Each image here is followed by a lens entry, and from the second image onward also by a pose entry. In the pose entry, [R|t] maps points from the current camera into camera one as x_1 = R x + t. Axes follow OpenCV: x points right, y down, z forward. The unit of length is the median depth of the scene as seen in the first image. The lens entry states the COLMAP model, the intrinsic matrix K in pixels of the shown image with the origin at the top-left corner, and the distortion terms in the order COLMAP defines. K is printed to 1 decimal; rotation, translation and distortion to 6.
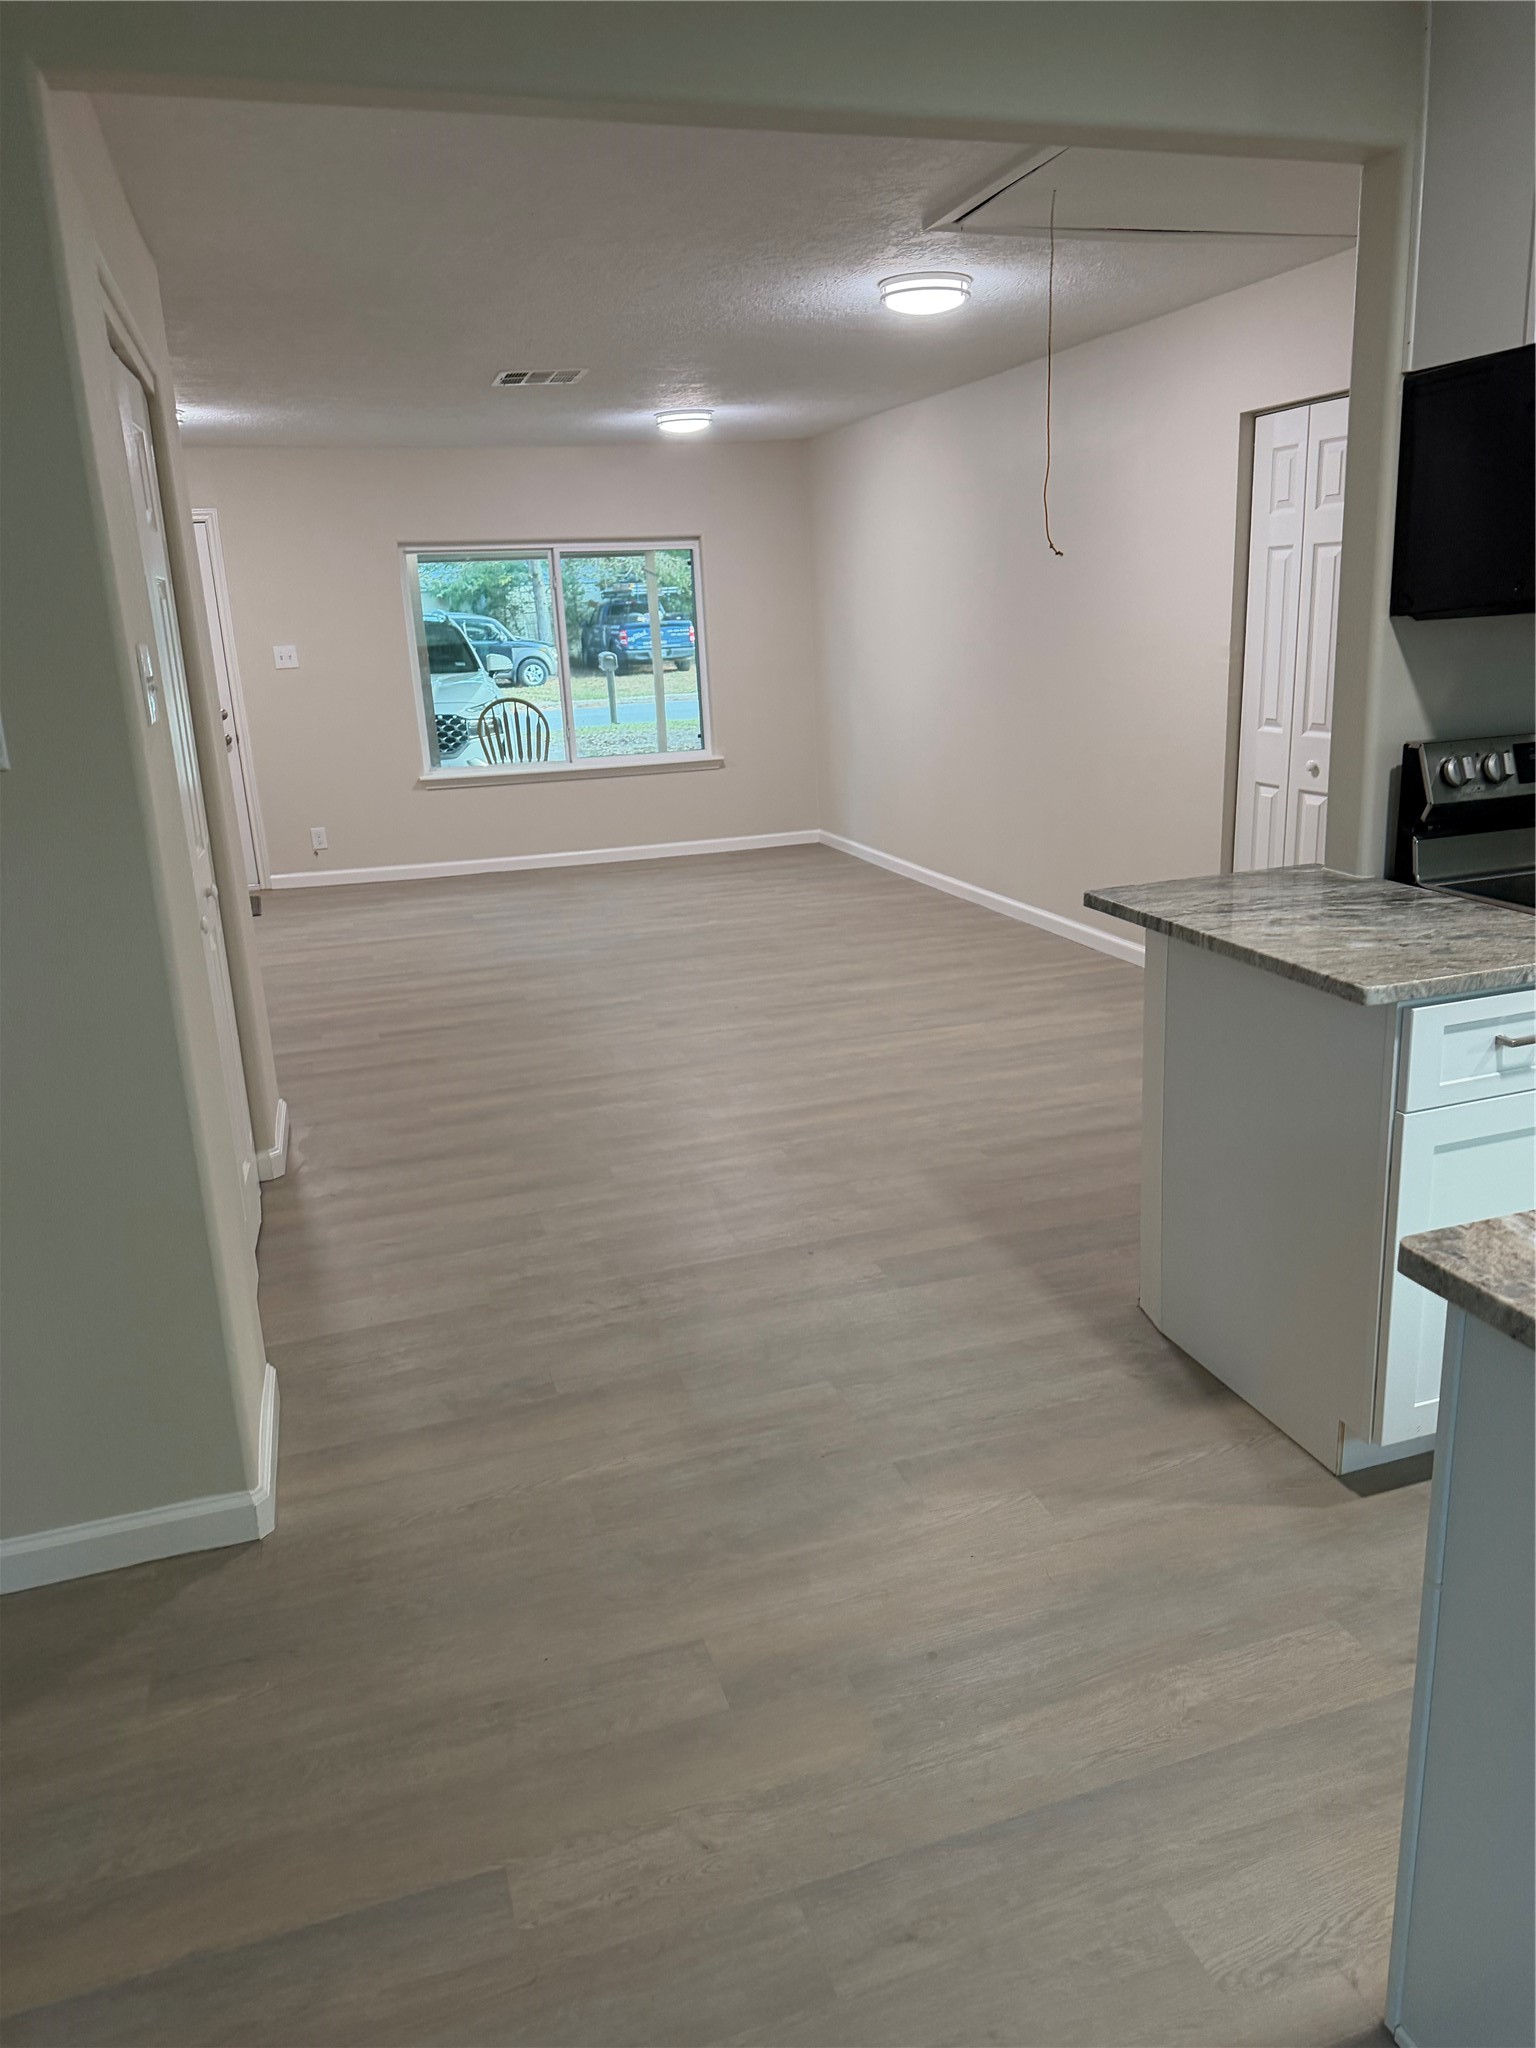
lens RADIAL K [[1439.3, 0, 778.1], [0, 1439.3, 1010.3], [0, 0, 1]] dist [0.048268, -0.075400]
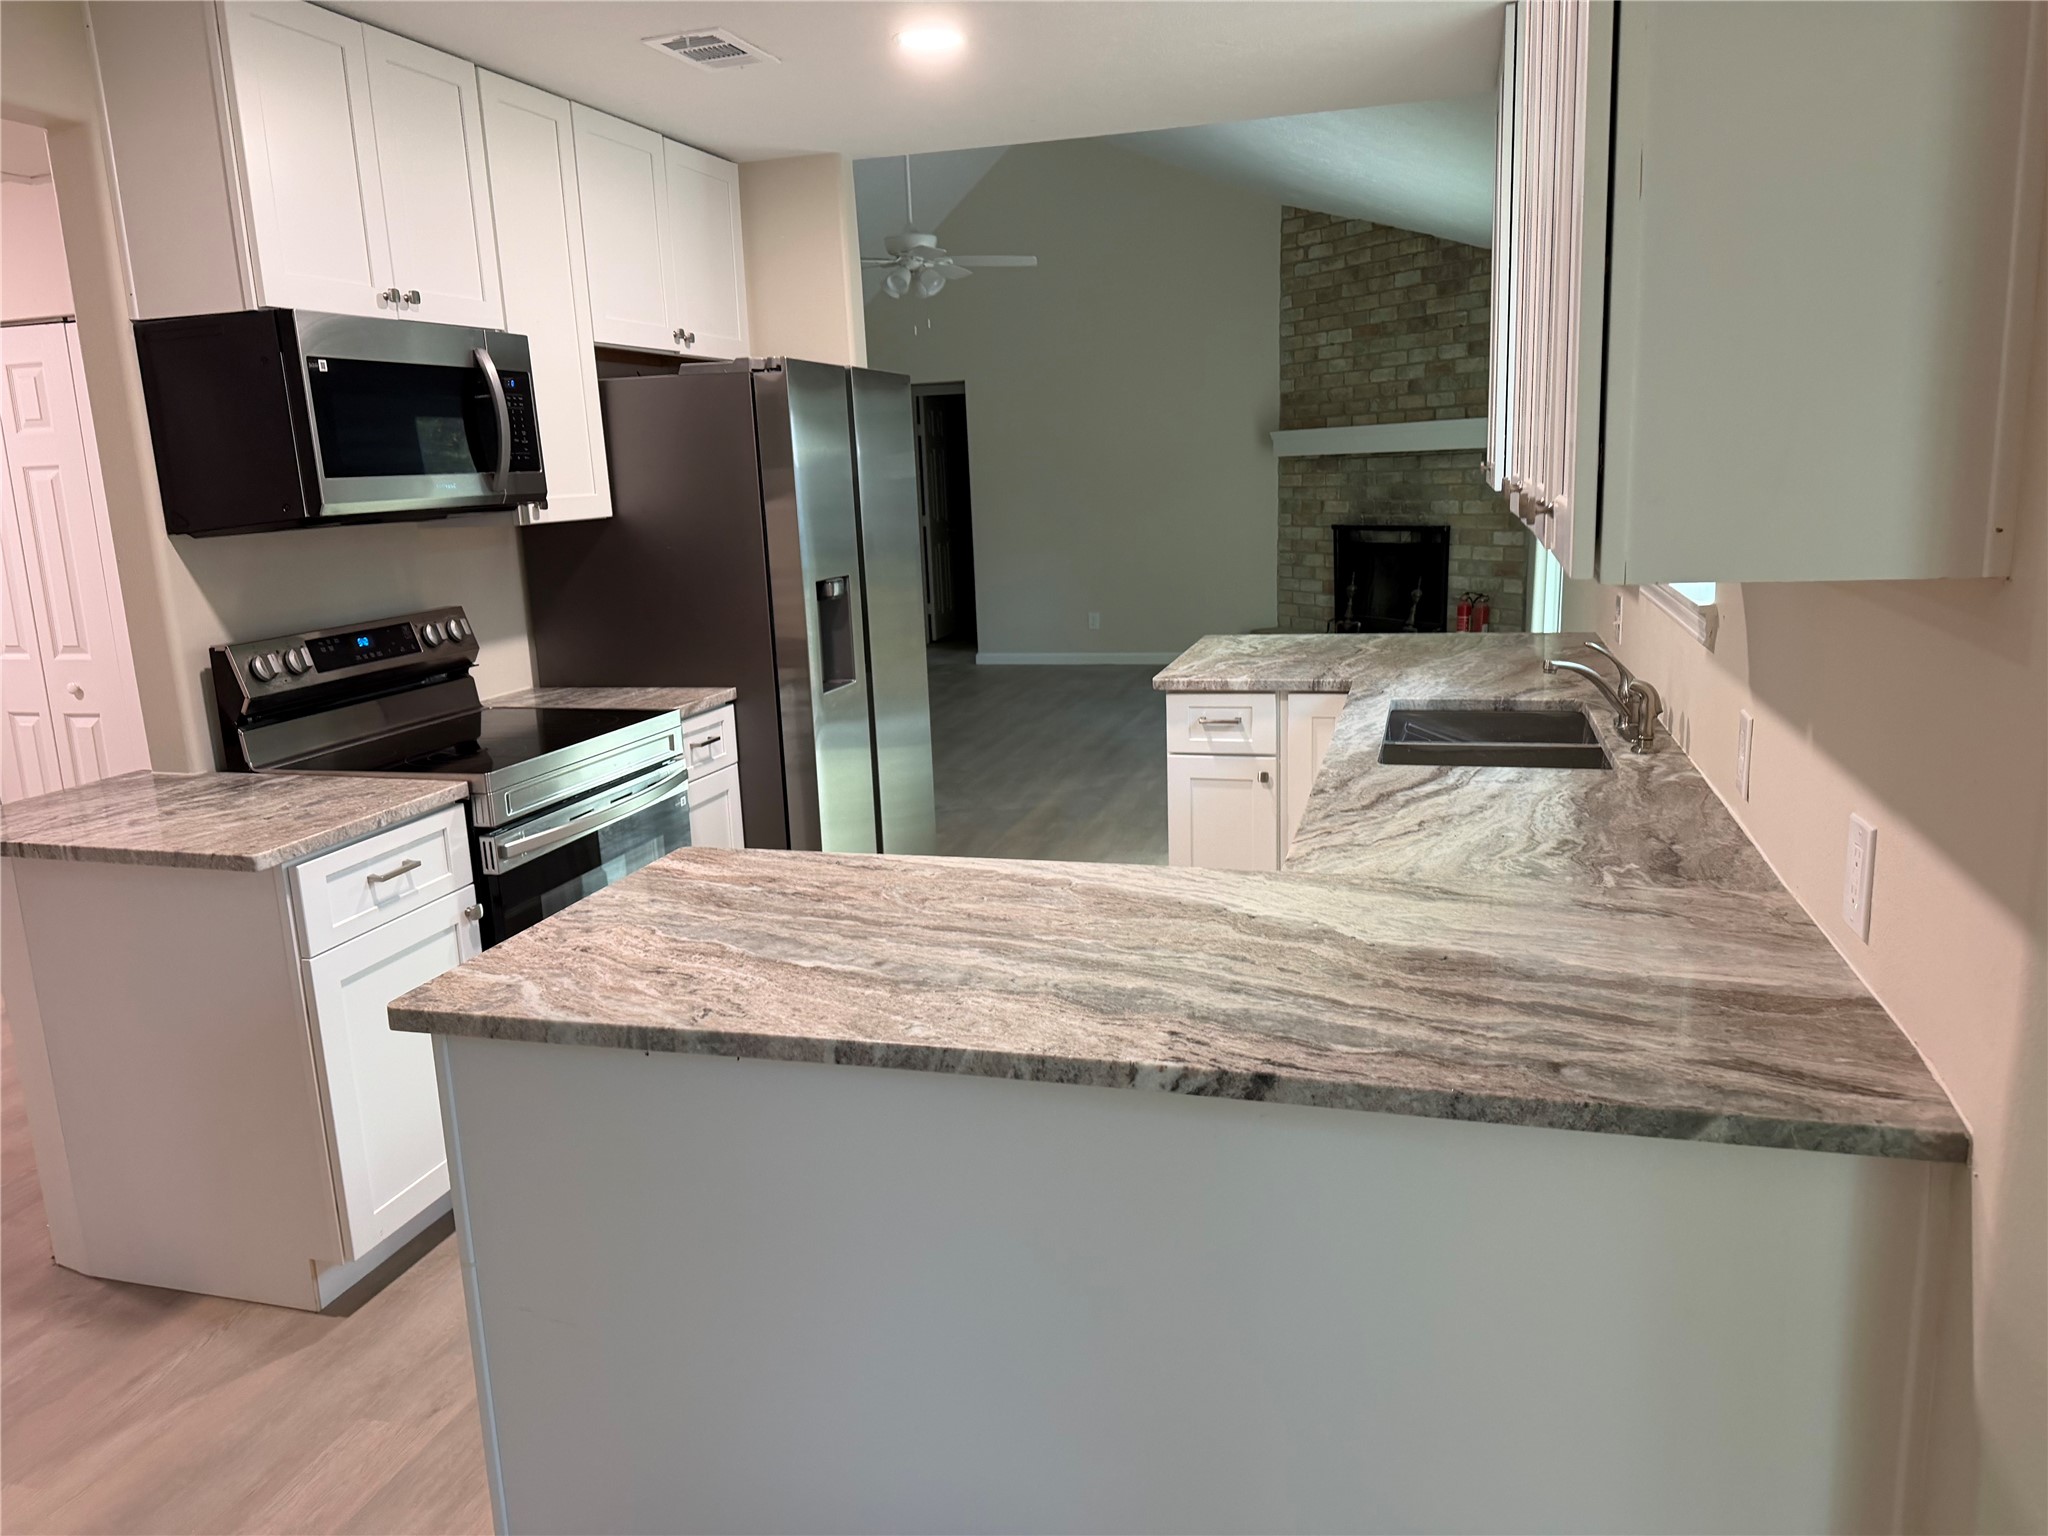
lens RADIAL K [[1439.3, 0, 1024.0], [0, 1439.3, 768.0], [0, 0, 1]] dist [0.048268, -0.075400]
pose [[0.561707, -0.151347, 0.813375, -0.131020], [0.237276, 0.971296, 0.016872, 0.032937], [-0.792582, 0.183517, 0.581495, -0.113685]]
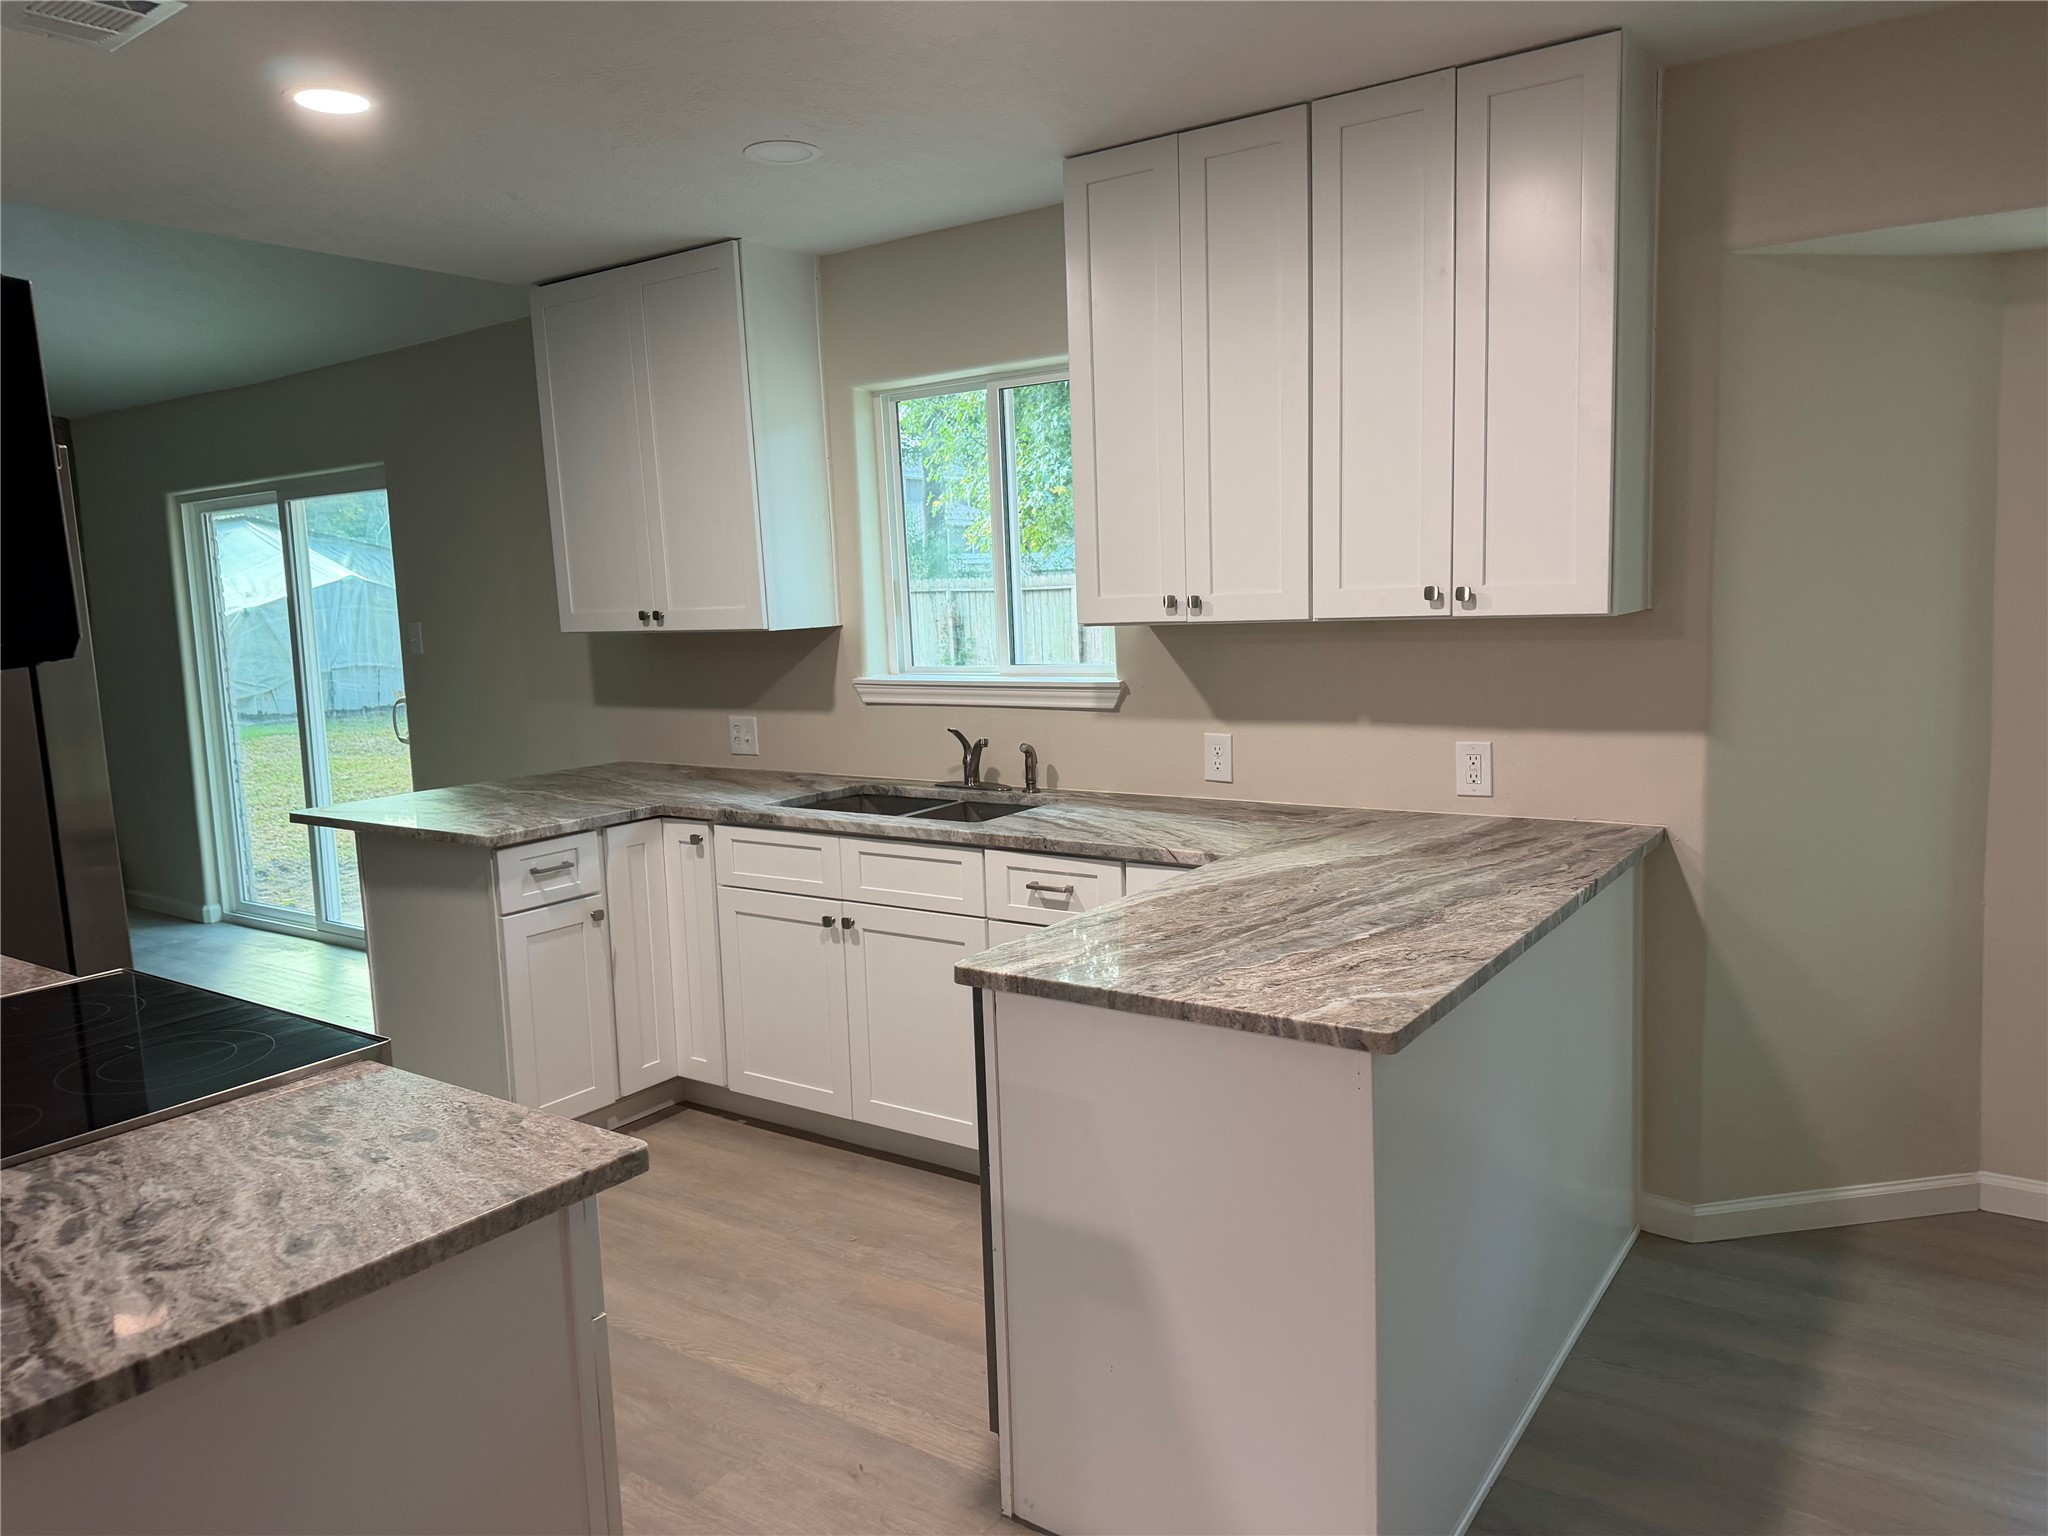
lens RADIAL K [[1439.3, 0, 1024.0], [0, 1439.3, 768.0], [0, 0, 1]] dist [0.048268, -0.075400]
pose [[-0.595441, -0.036231, 0.802582, -0.228267], [0.275131, 0.929381, 0.246077, -0.254854], [-0.754820, 0.367340, -0.543423, 0.959155]]
